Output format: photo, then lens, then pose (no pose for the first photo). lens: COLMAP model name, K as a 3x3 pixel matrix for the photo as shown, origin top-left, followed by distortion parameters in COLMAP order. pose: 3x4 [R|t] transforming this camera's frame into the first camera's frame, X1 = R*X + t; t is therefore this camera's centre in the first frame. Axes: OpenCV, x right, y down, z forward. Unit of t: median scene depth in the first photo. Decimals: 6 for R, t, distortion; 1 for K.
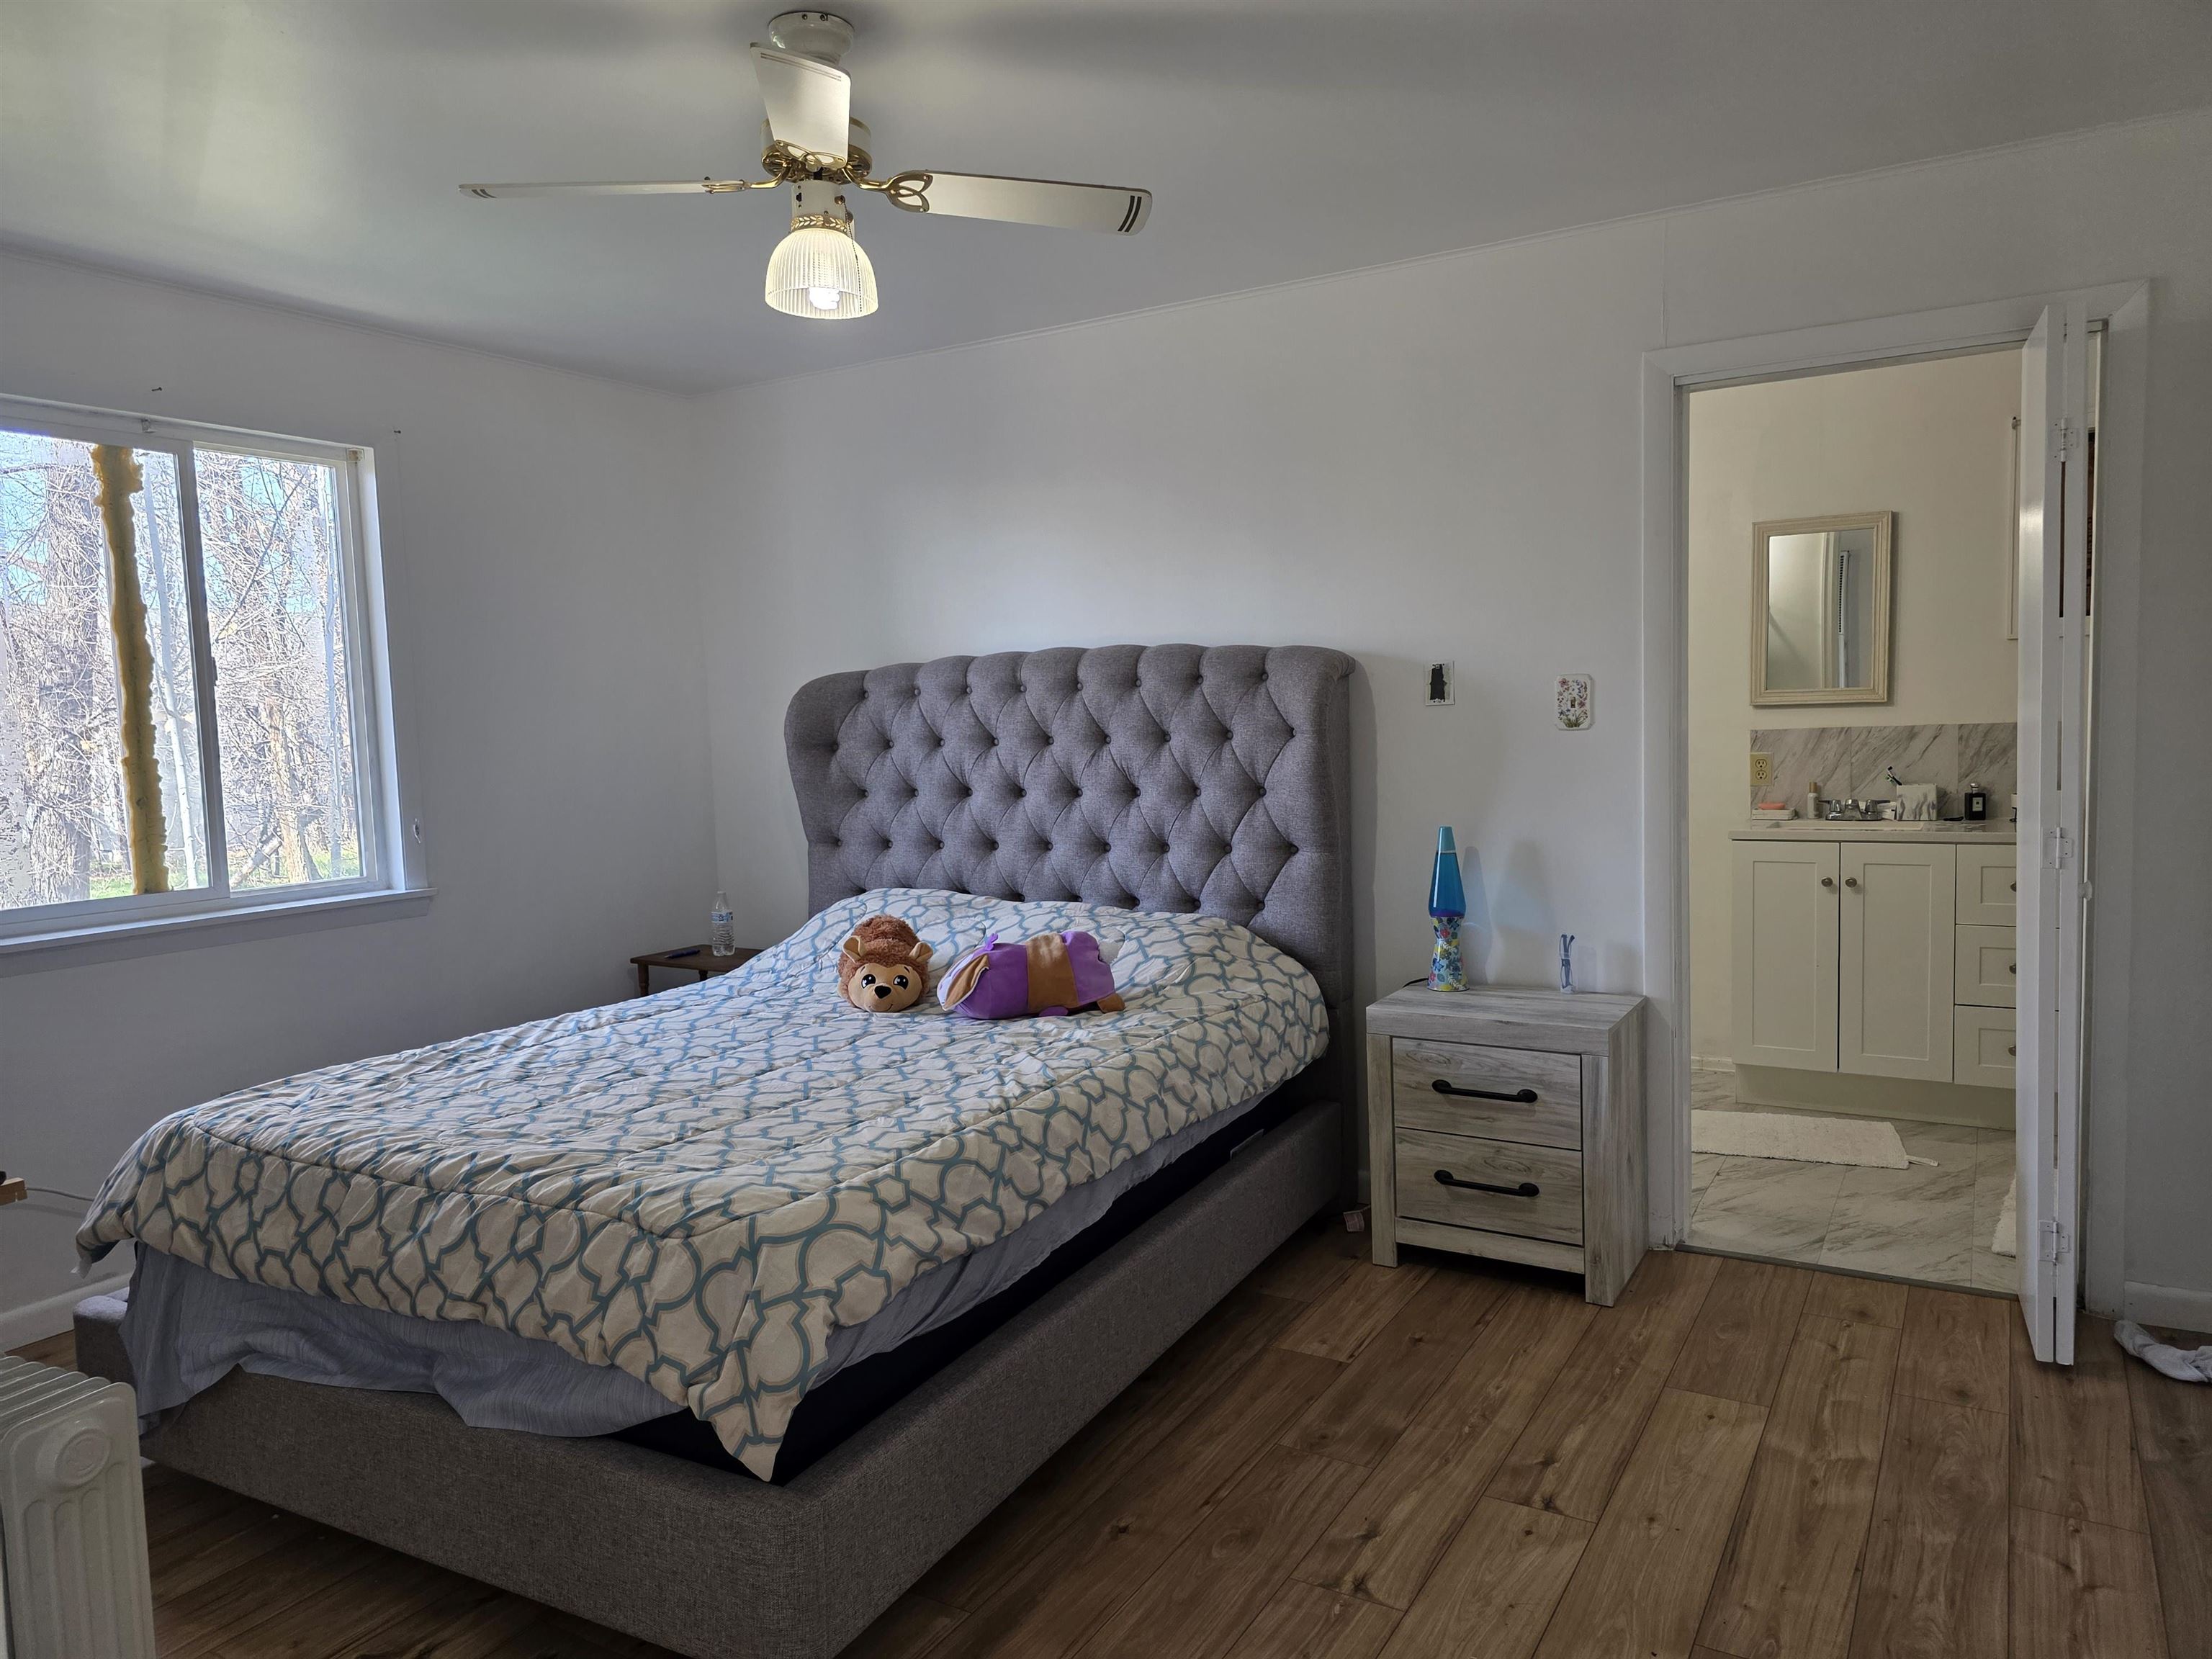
lens RADIAL K [[1487.7, 0, 1105.6], [0, 1487.7, 838.9], [0, 0, 1]] dist [0.038639, -0.027885]
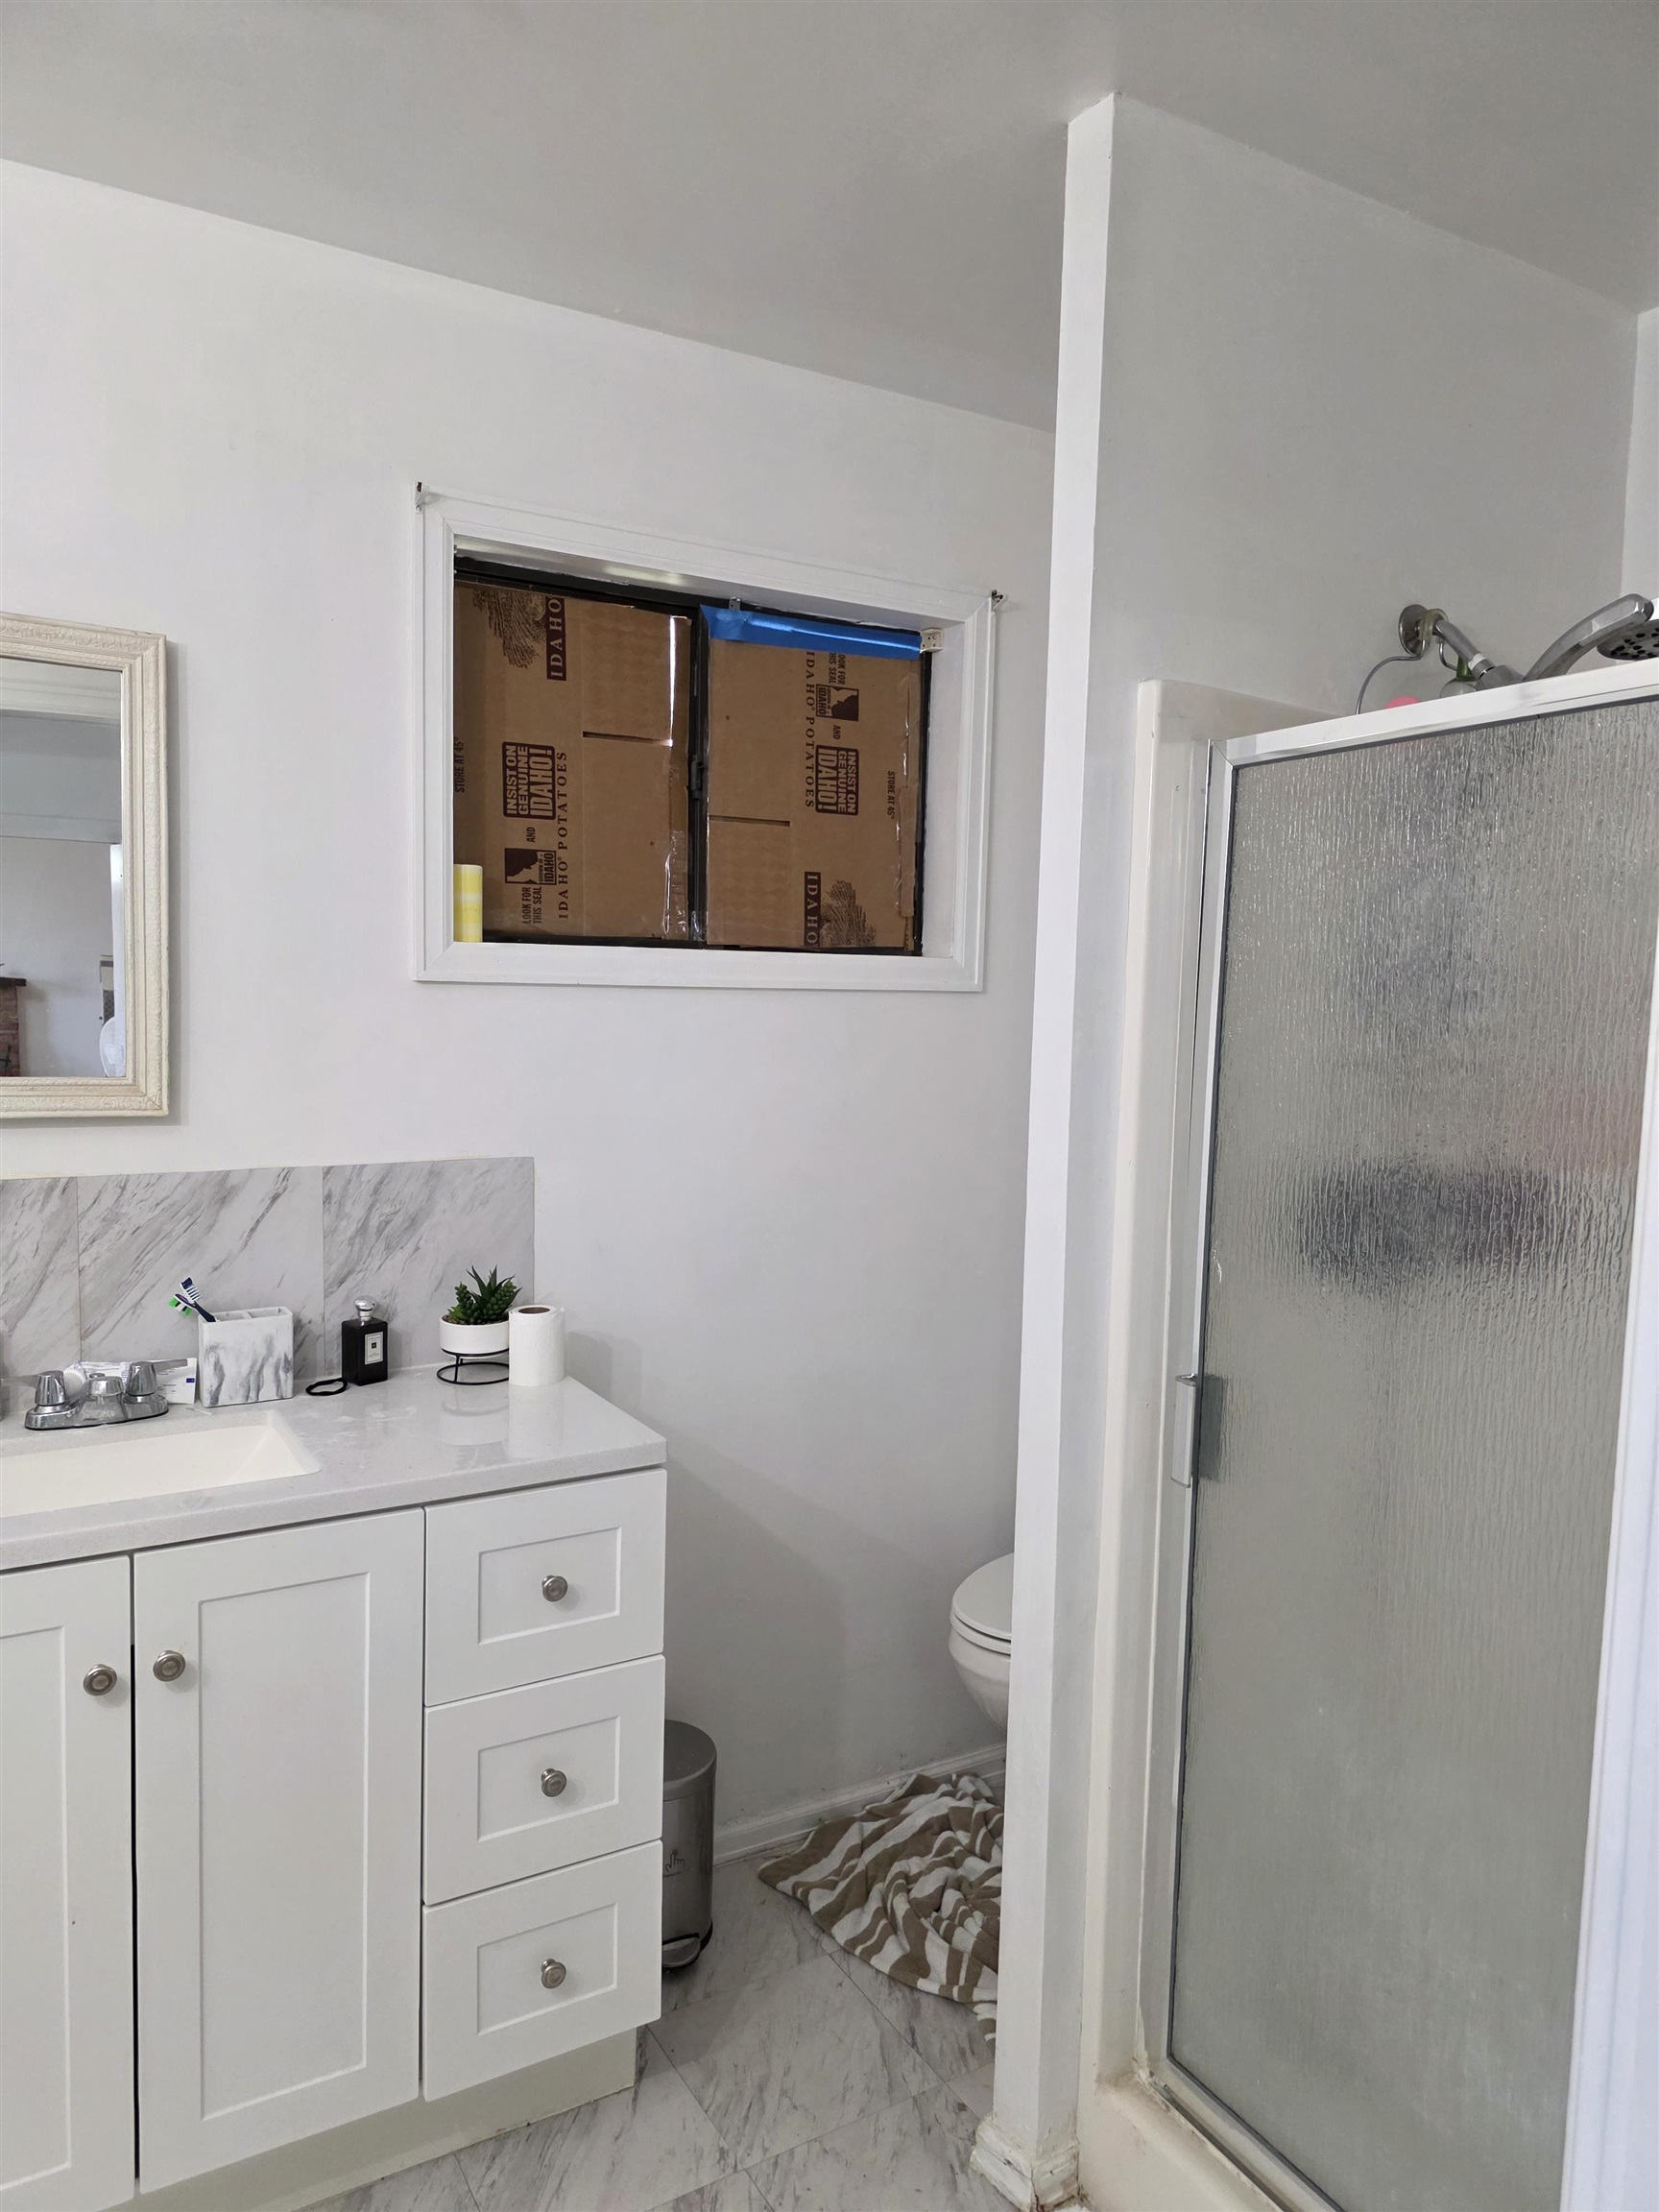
lens RADIAL K [[1487.7, 0, 831.6], [0, 1487.7, 1117.1], [0, 0, 1]] dist [0.038639, -0.027885]
pose [[0.462964, -0.038736, 0.885530, 0.242402], [0.022919, 0.999234, 0.031728, -0.097838], [-0.886081, 0.005606, 0.463497, 0.643425]]
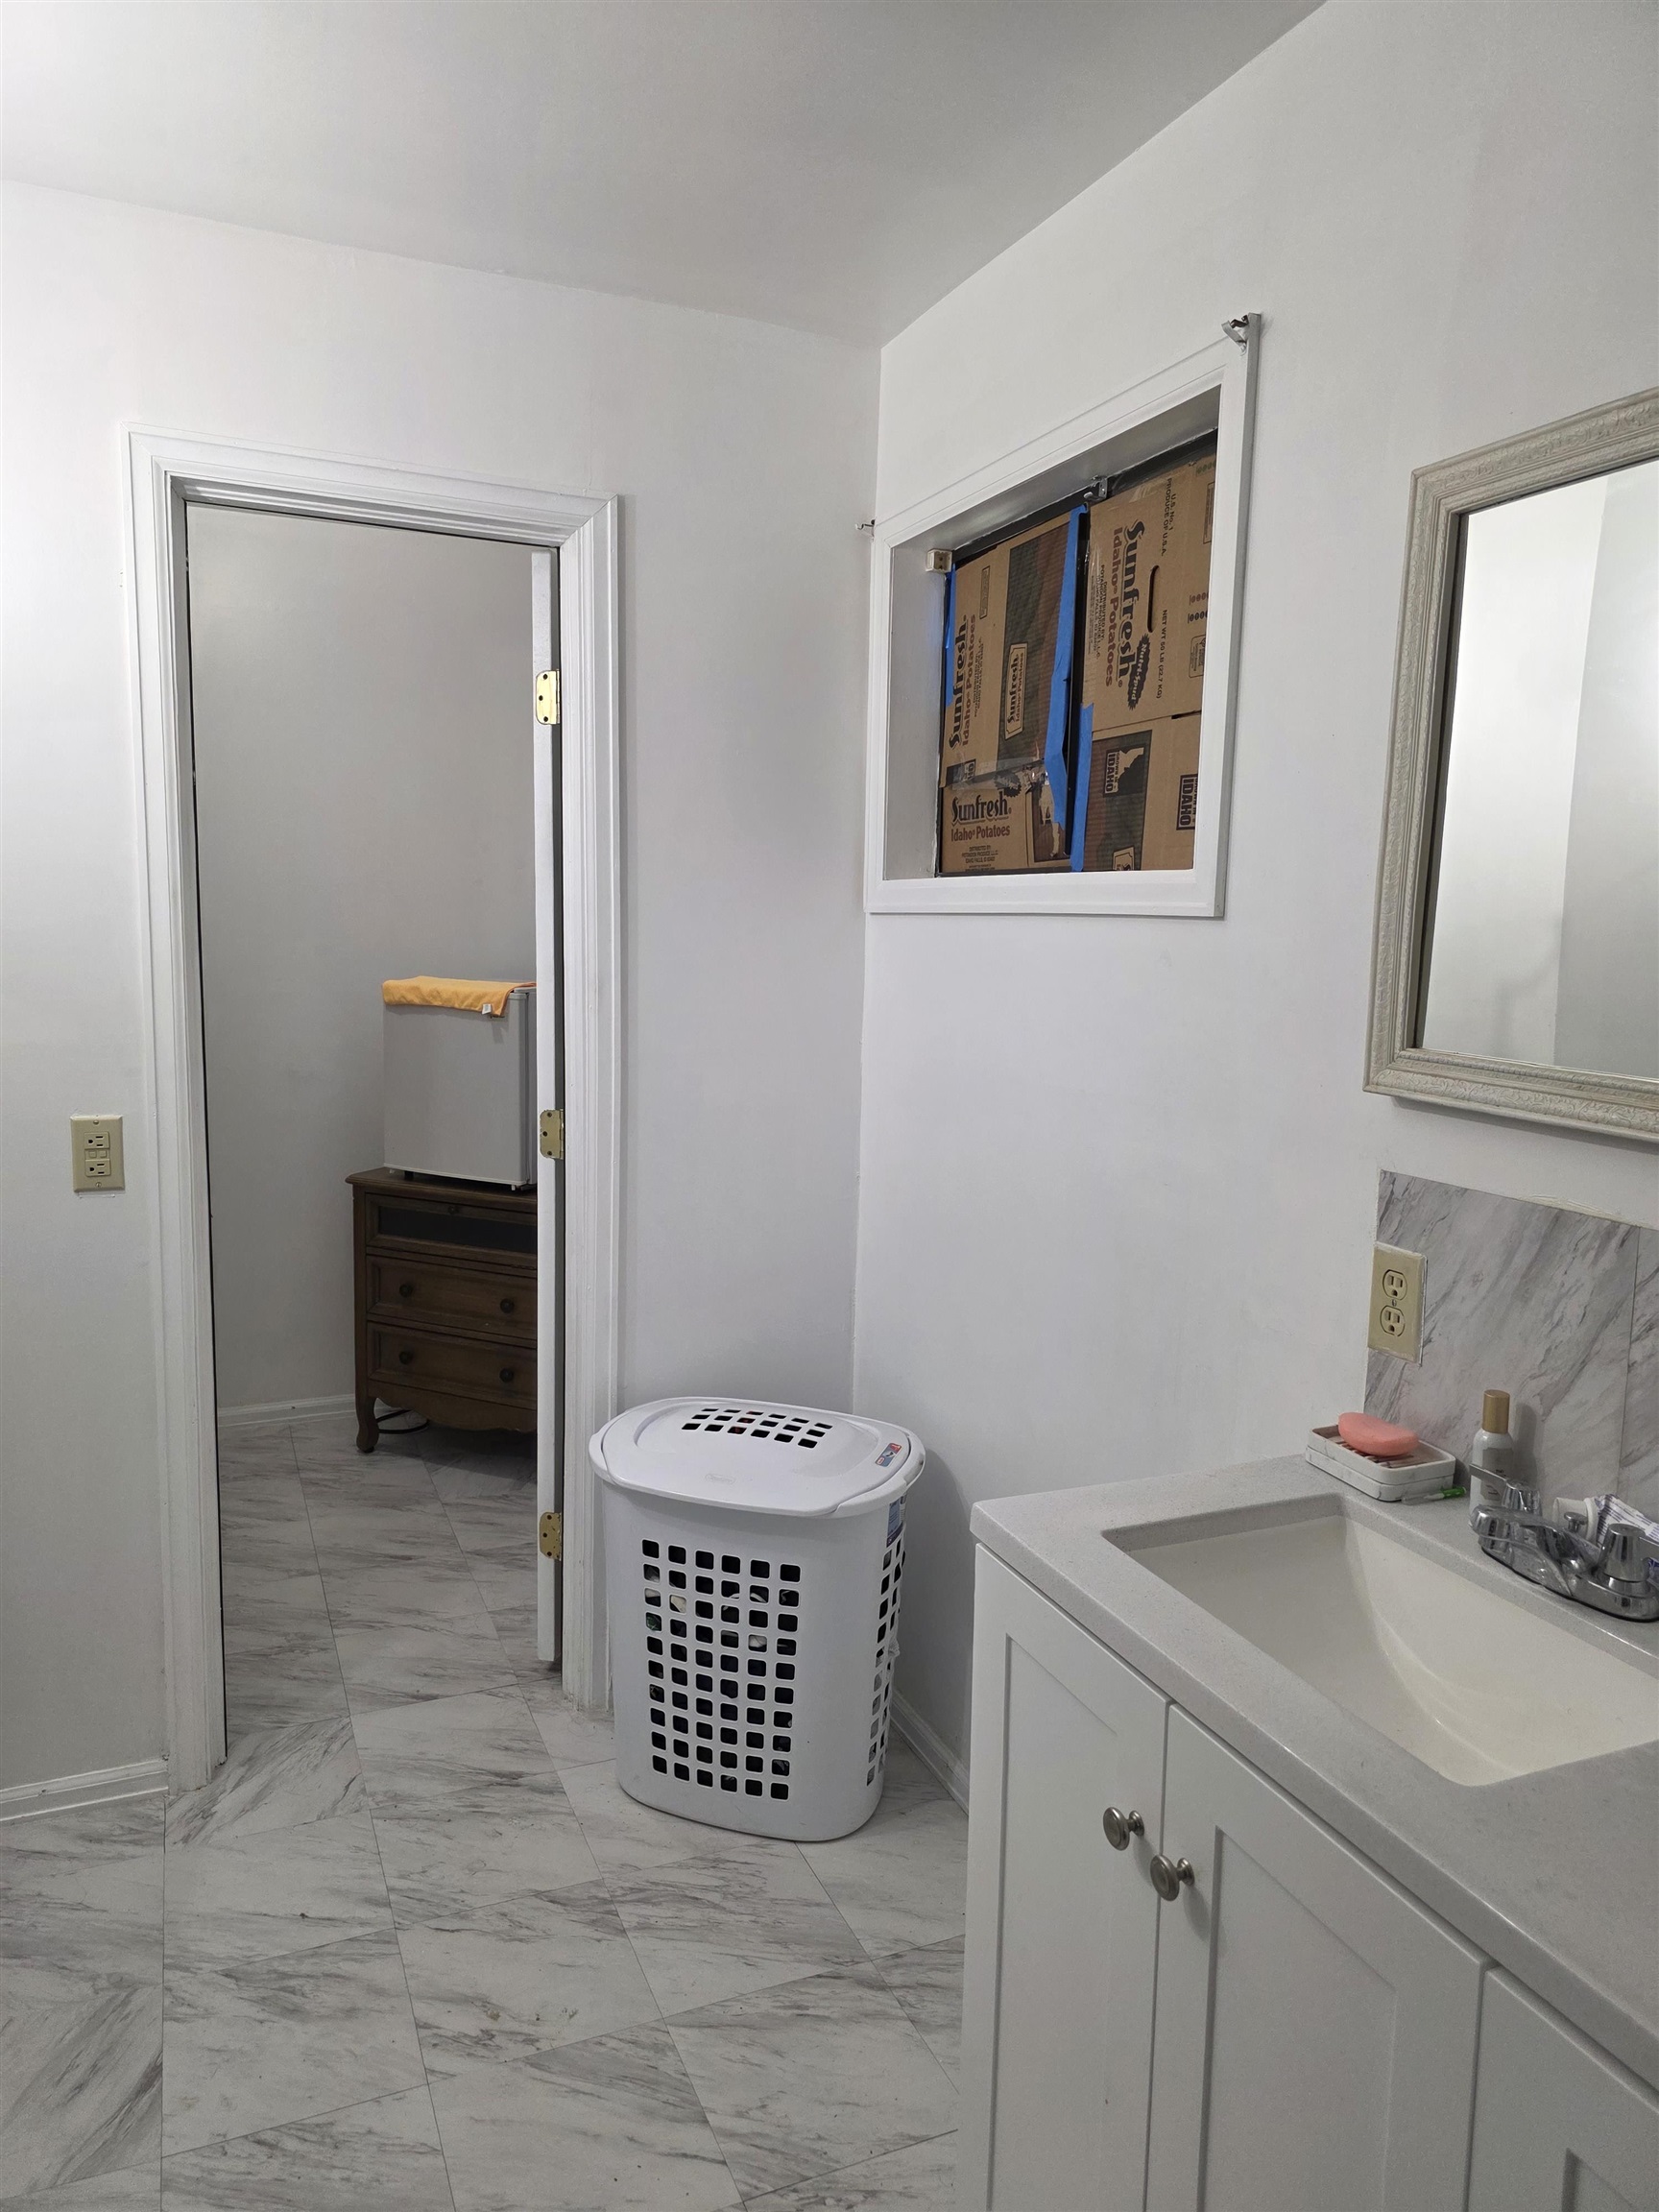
lens RADIAL K [[1487.7, 0, 828.8], [0, 1487.7, 1111.7], [0, 0, 1]] dist [0.038639, -0.027885]
pose [[0.813037, 0.133401, -0.566724, 0.526098], [-0.102124, 0.990981, 0.086757, -0.102526], [0.573186, -0.012661, 0.819327, 0.702764]]
